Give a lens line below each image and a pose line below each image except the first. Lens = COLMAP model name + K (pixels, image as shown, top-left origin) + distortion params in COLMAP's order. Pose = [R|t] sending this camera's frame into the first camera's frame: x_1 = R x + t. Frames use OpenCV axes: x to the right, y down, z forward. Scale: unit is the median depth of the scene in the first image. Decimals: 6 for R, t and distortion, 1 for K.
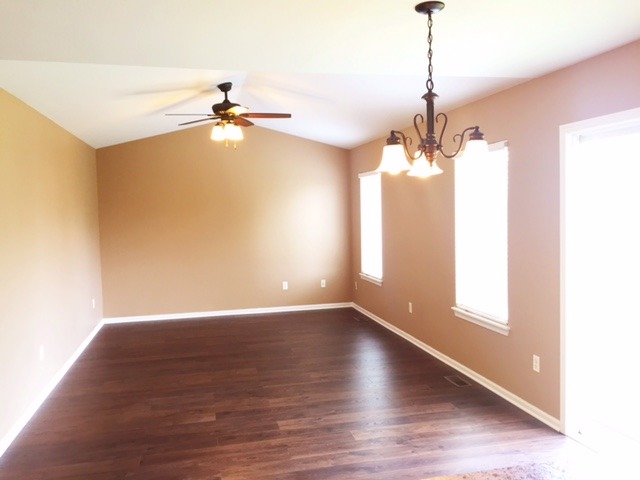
lens RADIAL K [[548.2, 0, 320.5], [0, 548.2, 239.1], [0, 0, 1]] dist [0.038633, -0.012208]
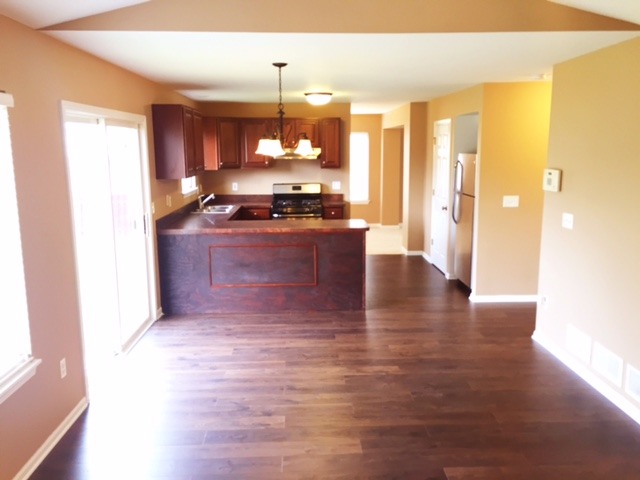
lens RADIAL K [[548.2, 0, 320.5], [0, 548.2, 239.1], [0, 0, 1]] dist [0.038633, -0.012208]
pose [[-0.981524, -0.005342, 0.191262, -0.190759], [0.037414, 0.974955, 0.219232, -0.163287], [-0.187643, 0.222337, -0.956743, 1.904203]]
